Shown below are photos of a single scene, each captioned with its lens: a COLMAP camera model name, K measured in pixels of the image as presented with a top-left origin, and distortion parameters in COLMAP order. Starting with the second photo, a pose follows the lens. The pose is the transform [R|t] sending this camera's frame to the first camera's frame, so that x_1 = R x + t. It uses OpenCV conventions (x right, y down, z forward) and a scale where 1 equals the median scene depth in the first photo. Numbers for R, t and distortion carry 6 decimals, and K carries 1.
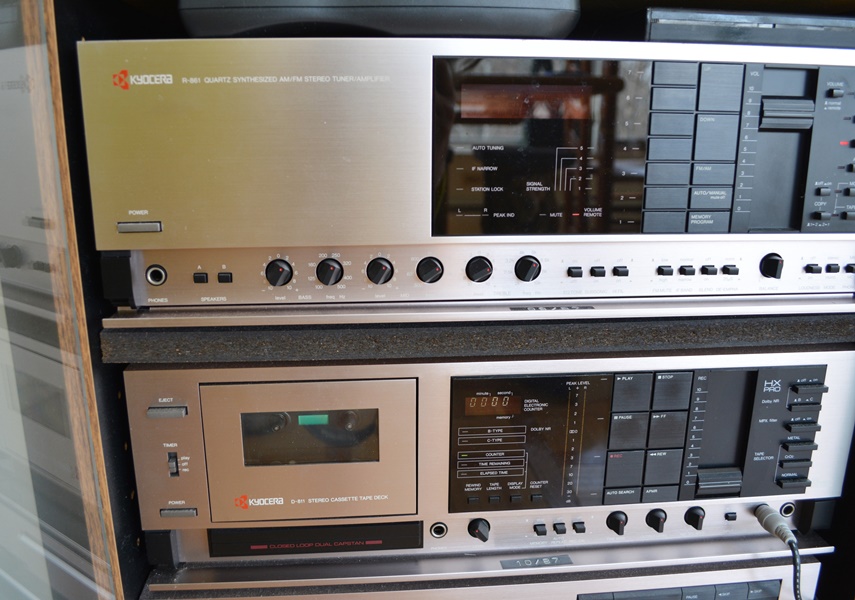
lens RADIAL K [[759.0, 0, 405.8], [0, 759.0, 304.6], [0, 0, 1]] dist [-0.089554, 0.013919]
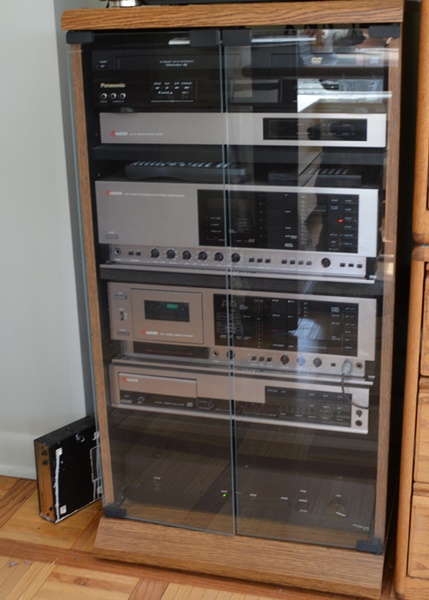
lens RADIAL K [[885.1, 0, 214.5], [0, 885.1, 300.0], [0, 0, 1]] dist [-0.060137, -0.028651]
pose [[0.934800, 0.086946, -0.344367, 1.275805], [-0.069833, 0.995642, 0.061814, -0.091493], [0.348241, -0.033735, 0.936798, -2.216392]]
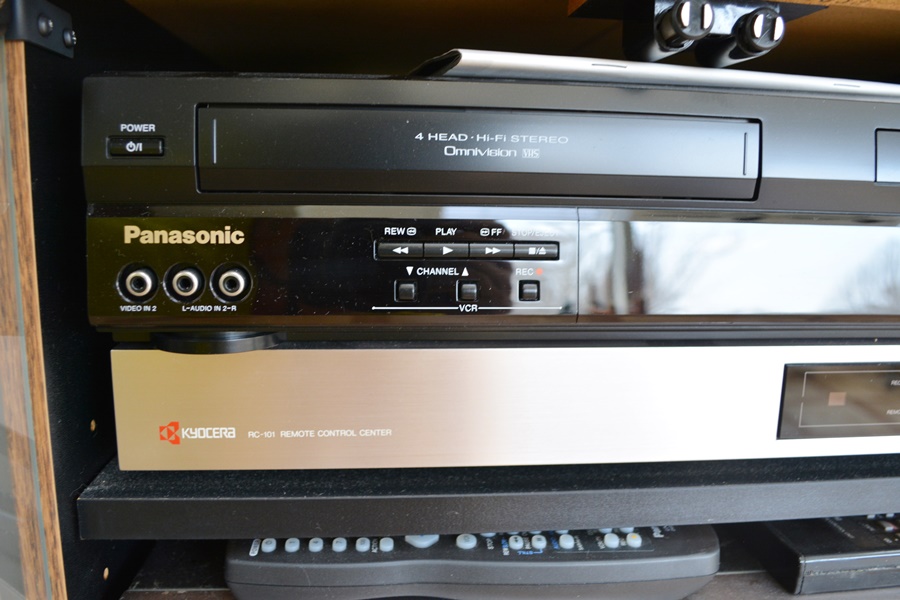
lens RADIAL K [[723.5, 0, 450.0], [0, 723.5, 300.0], [0, 0, 1]] dist [-0.089596, 0.015869]
pose [[0.999711, 0.017526, 0.016446, -0.074395], [-0.015739, 0.994545, -0.103113, -0.551400], [-0.018164, 0.102824, 0.994534, 0.186134]]
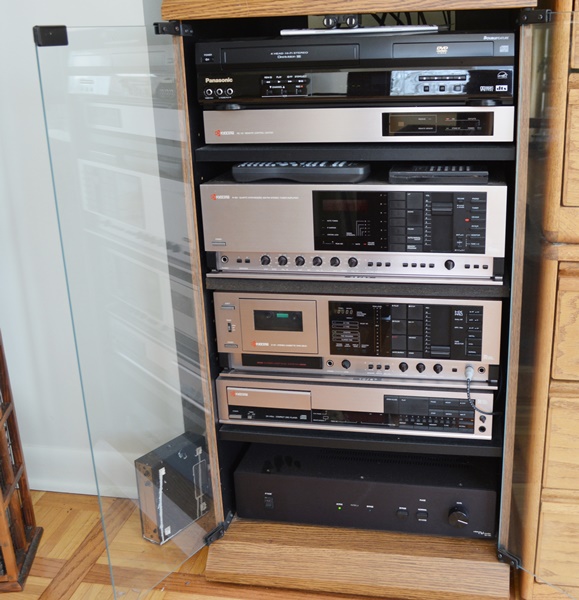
lens RADIAL K [[782.2, 0, 332.6], [0, 782.2, 299.9], [0, 0, 1]] dist [-0.066936, 0.013216]
pose [[0.966614, 0.054329, -0.250410, 0.814415], [-0.041911, 0.997625, 0.054662, -0.064162], [0.252785, -0.042343, 0.966596, -1.773443]]
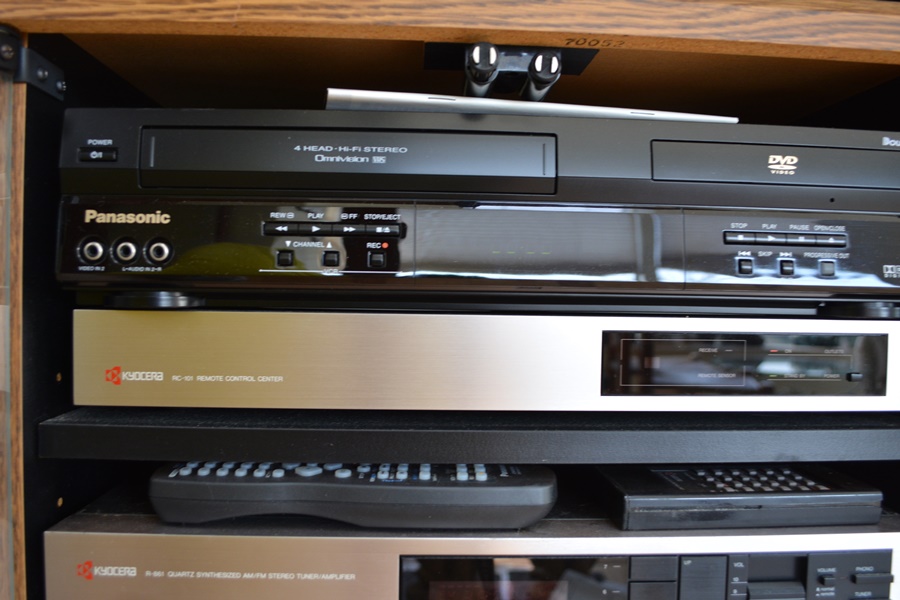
lens RADIAL K [[758.1, 0, 450.0], [0, 758.1, 300.0], [0, 0, 1]] dist [-0.085690, 0.011908]
pose [[0.999308, 0.018816, -0.032097, 0.113120], [-0.026164, 0.968740, -0.246695, -0.369626], [0.026452, 0.247364, 0.968562, -0.024797]]
